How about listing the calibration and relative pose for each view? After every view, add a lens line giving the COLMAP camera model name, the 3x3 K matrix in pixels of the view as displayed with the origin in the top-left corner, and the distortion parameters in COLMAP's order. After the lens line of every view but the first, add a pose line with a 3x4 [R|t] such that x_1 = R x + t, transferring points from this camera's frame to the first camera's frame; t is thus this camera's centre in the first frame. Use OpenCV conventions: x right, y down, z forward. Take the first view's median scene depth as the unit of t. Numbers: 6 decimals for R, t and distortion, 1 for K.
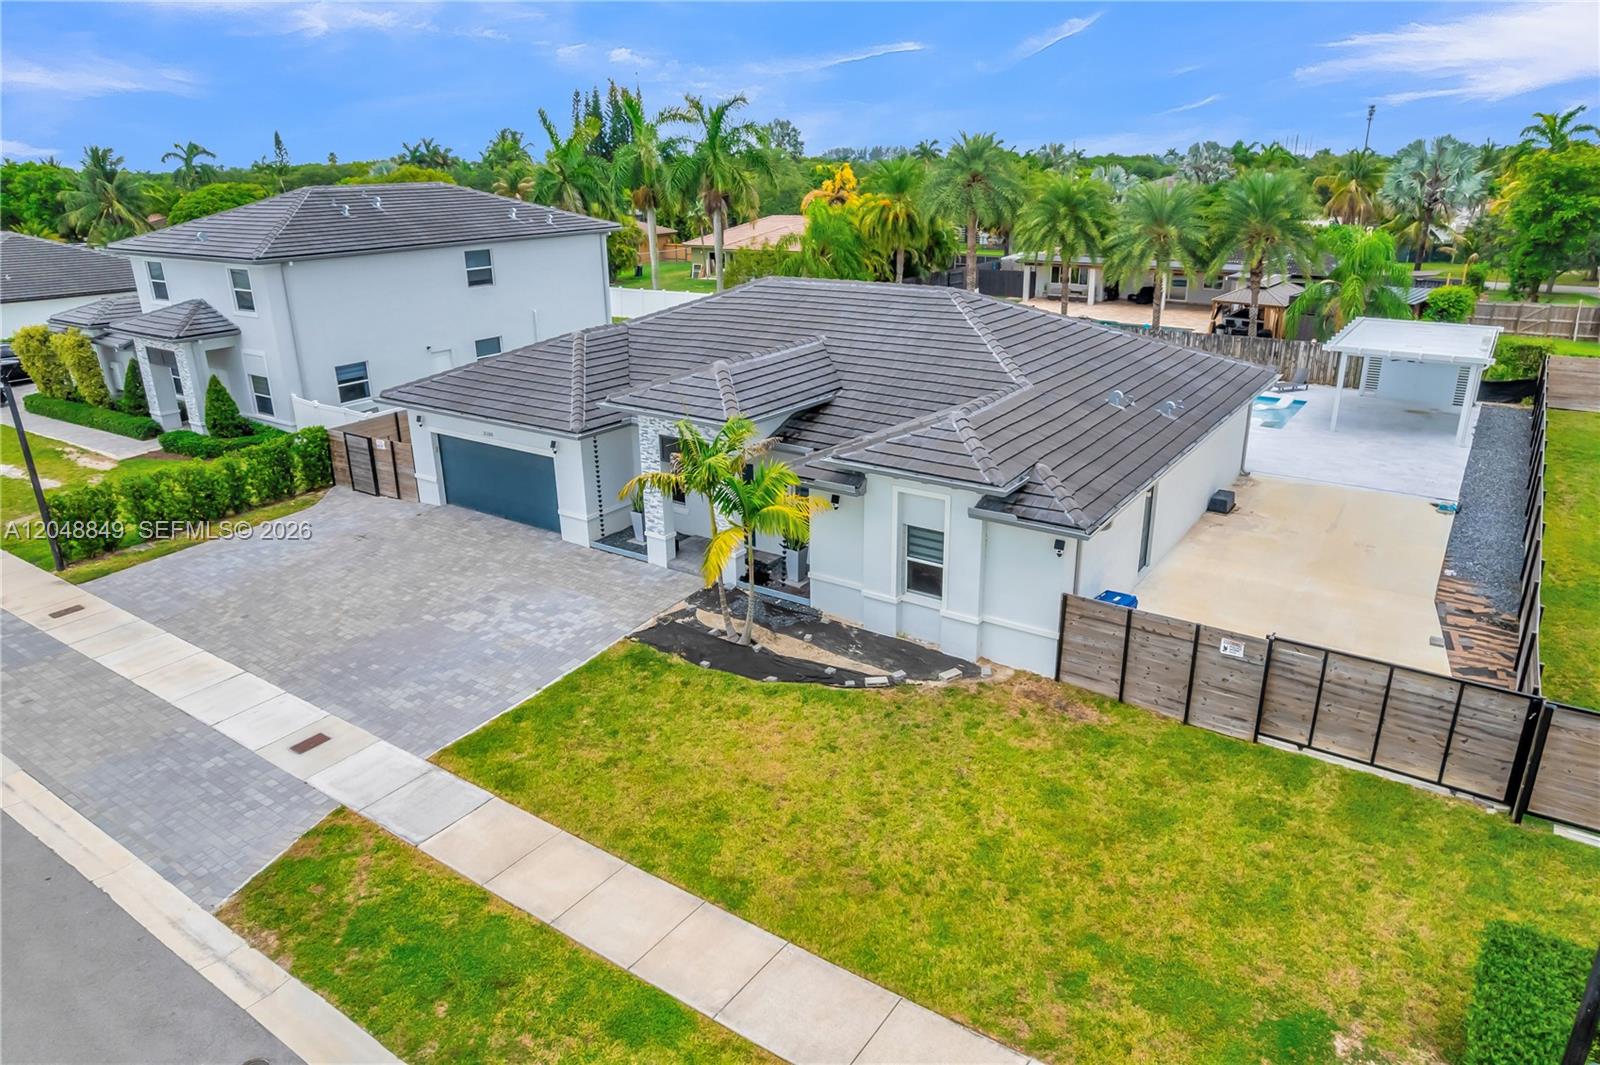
lens RADIAL K [[1020.3, 0, 800.0], [0, 1020.3, 532.5], [0, 0, 1]] dist [-0.065825, 0.060819]
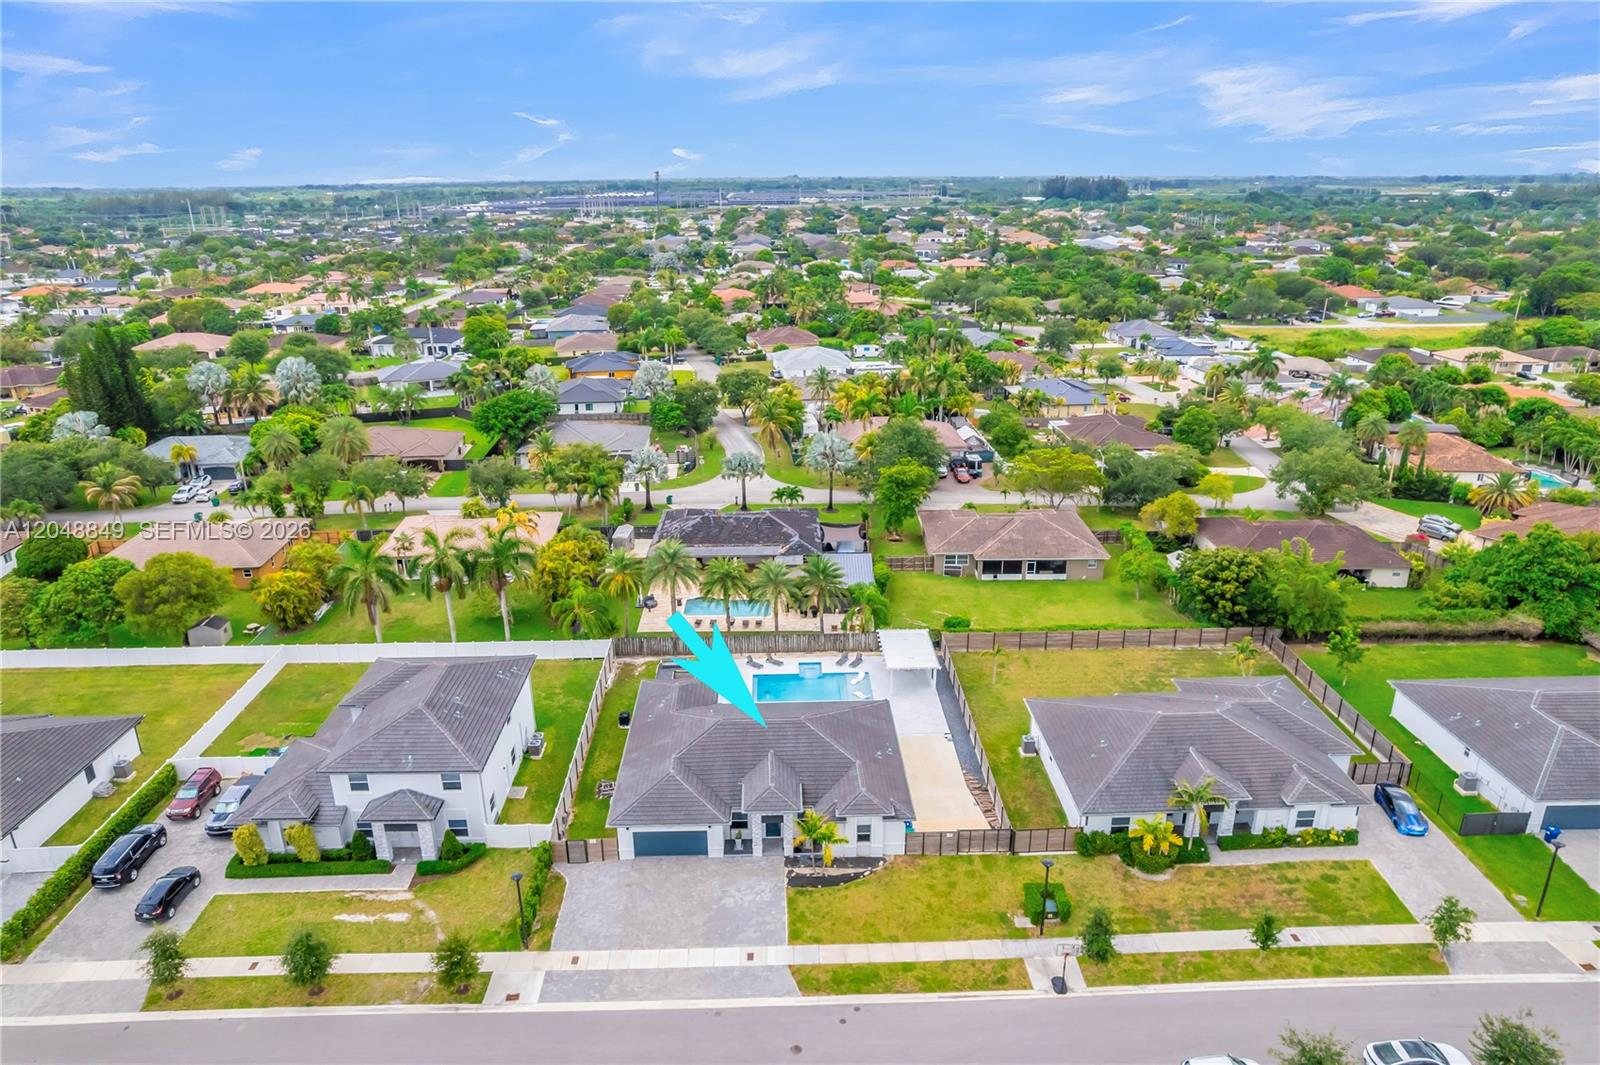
lens RADIAL K [[1020.3, 0, 800.0], [0, 1020.3, 532.5], [0, 0, 1]] dist [-0.065825, 0.060819]
pose [[0.803486, -0.189568, 0.564335, -1.828745], [0.198474, 0.979013, 0.046282, -1.192166], [-0.561264, 0.074819, 0.824248, -1.812094]]
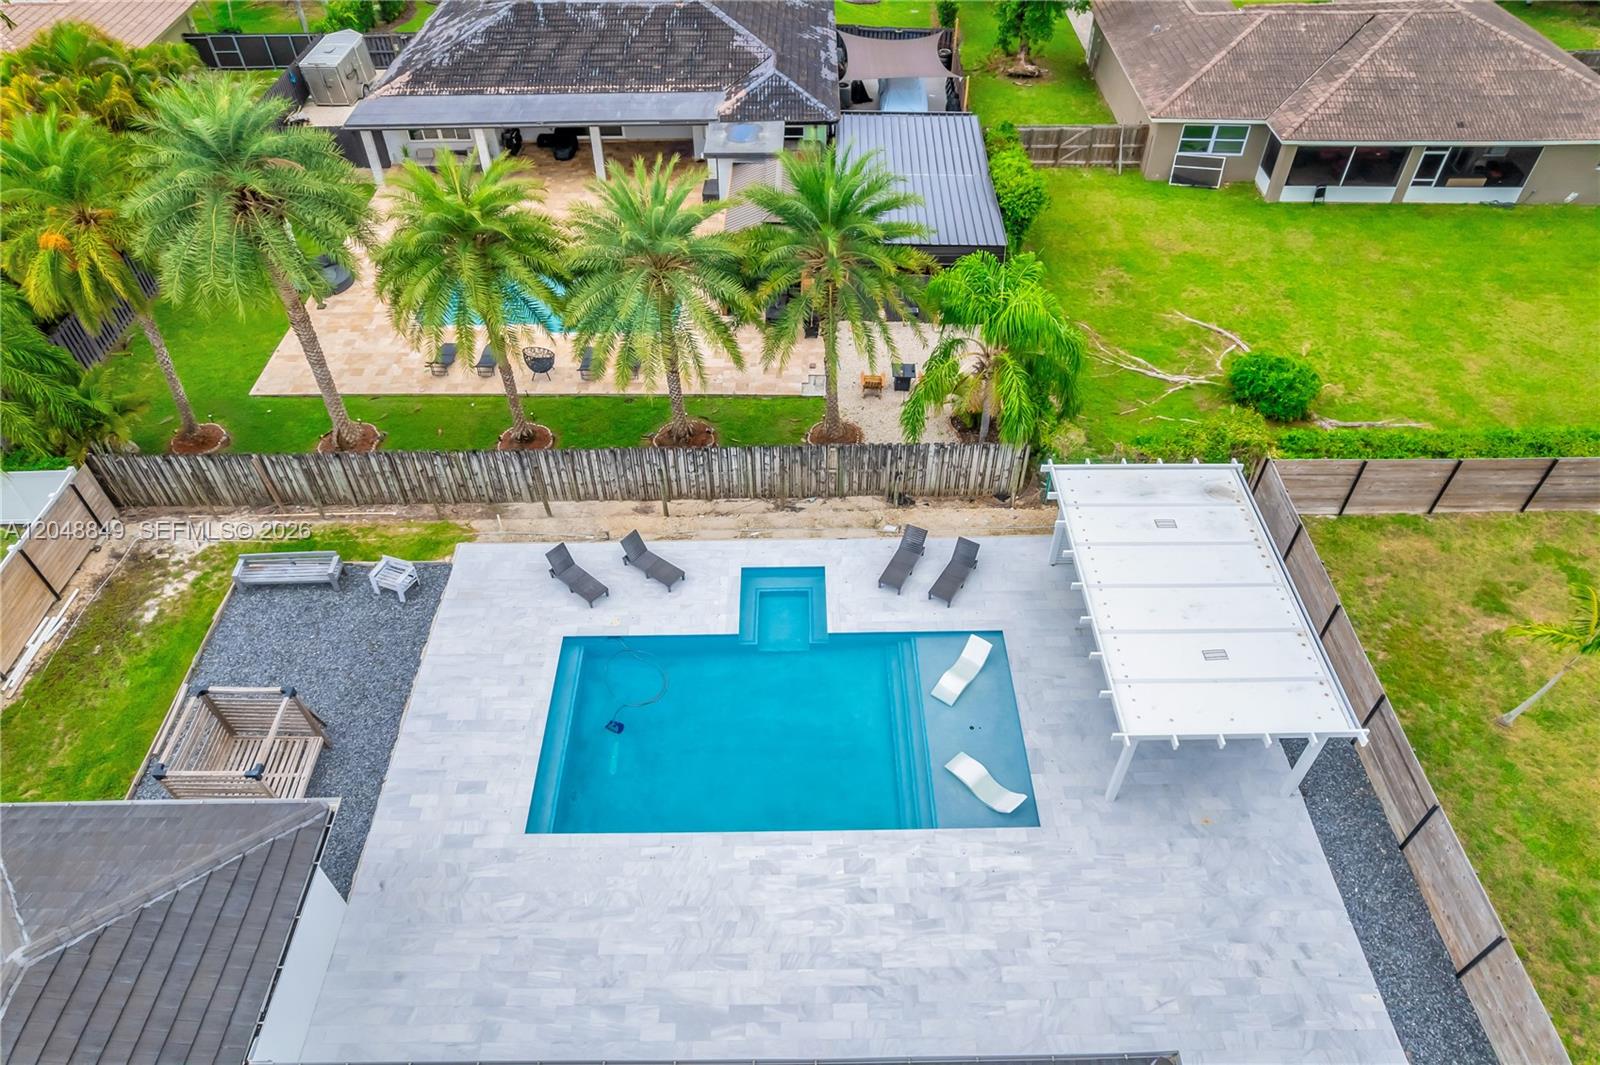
lens RADIAL K [[1020.3, 0, 800.0], [0, 1020.3, 532.5], [0, 0, 1]] dist [-0.065825, 0.060819]
pose [[0.814647, -0.401498, 0.418510, 0.331751], [0.192750, 0.868038, 0.457557, -0.993935], [-0.546990, -0.292079, 0.784533, 1.196471]]
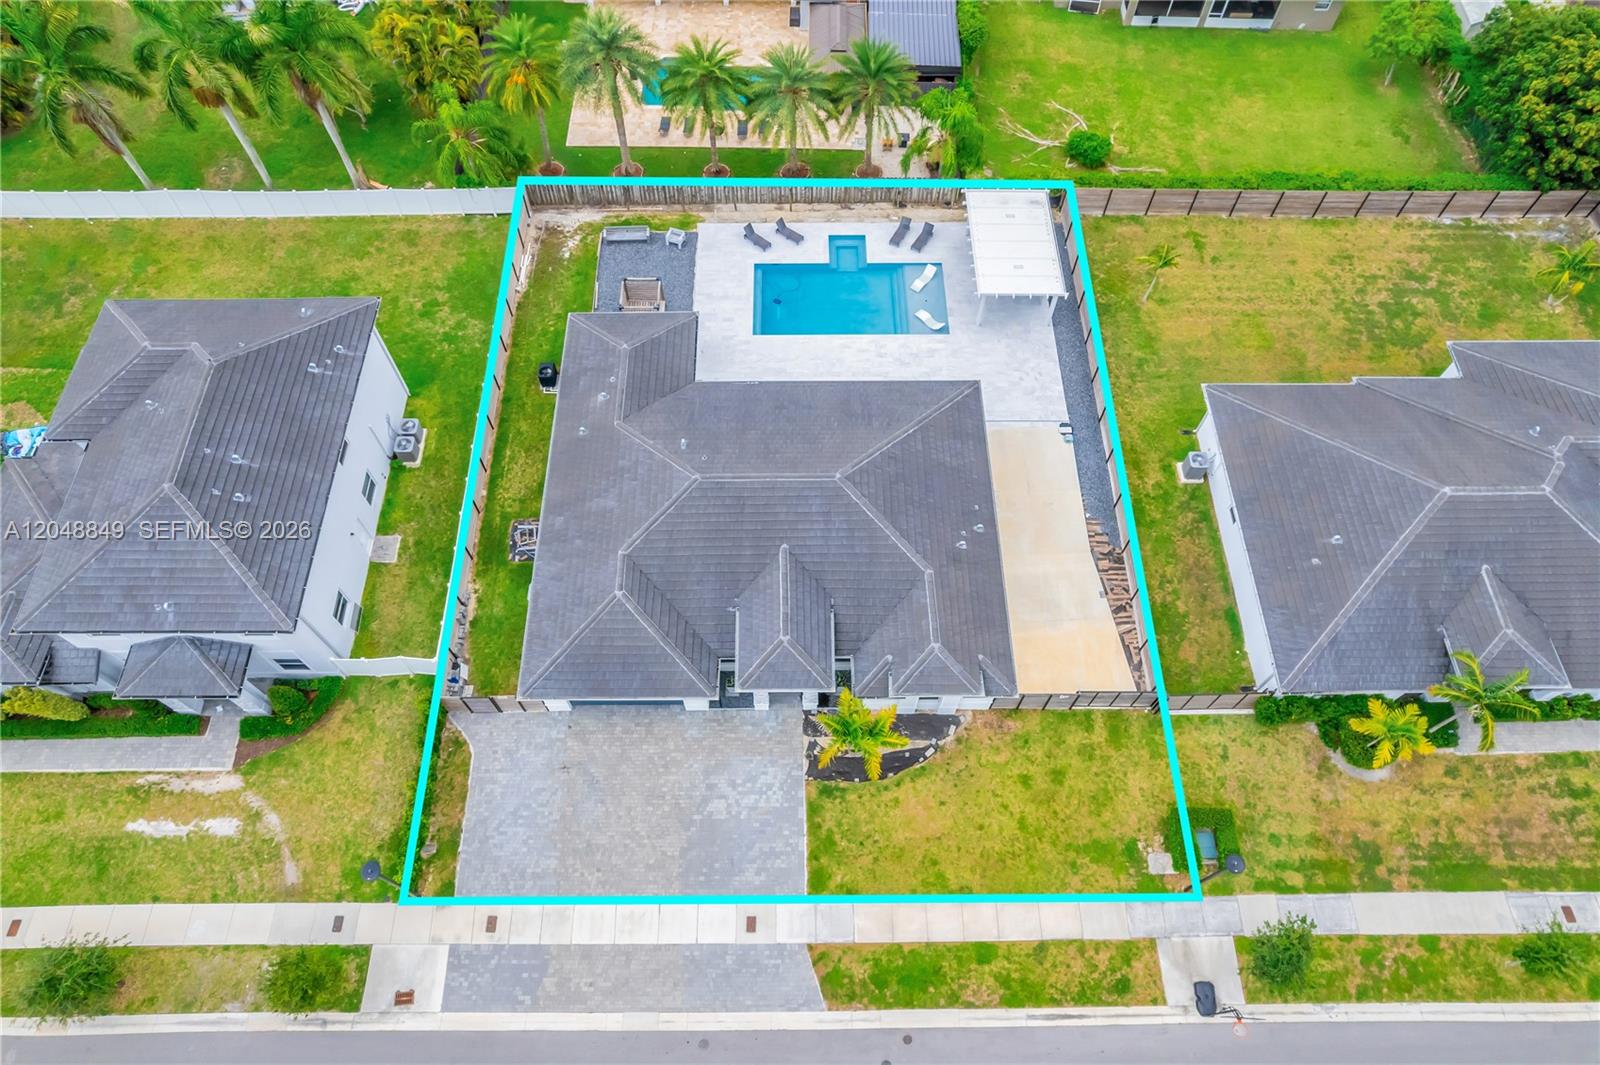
lens RADIAL K [[1020.3, 0, 800.0], [0, 1020.3, 532.5], [0, 0, 1]] dist [-0.065825, 0.060819]
pose [[0.815283, -0.493795, 0.302456, -0.599384], [0.181215, 0.713655, 0.676652, -1.773216], [-0.549977, -0.496854, 0.671313, -0.129070]]
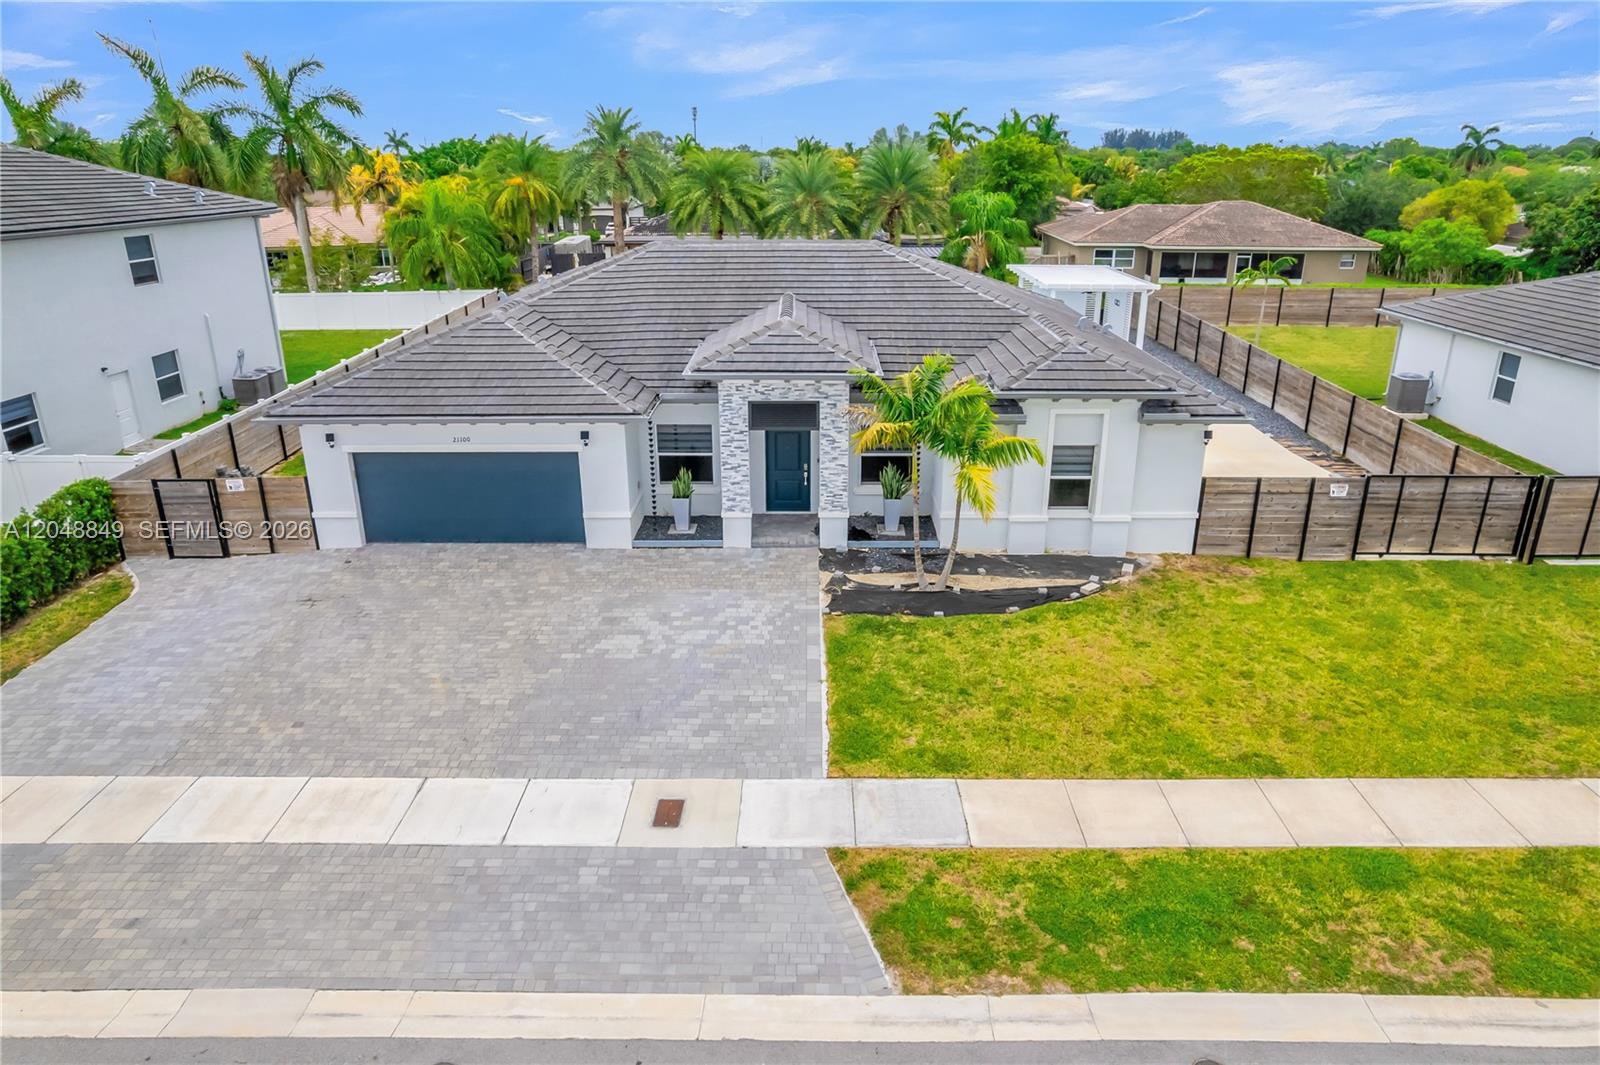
lens RADIAL K [[1020.3, 0, 800.0], [0, 1020.3, 532.5], [0, 0, 1]] dist [-0.065825, 0.060819]
pose [[0.827337, -0.186029, 0.530006, -0.720060], [0.184973, 0.981167, 0.055642, -0.027160], [-0.530376, 0.052002, 0.846166, 0.246734]]
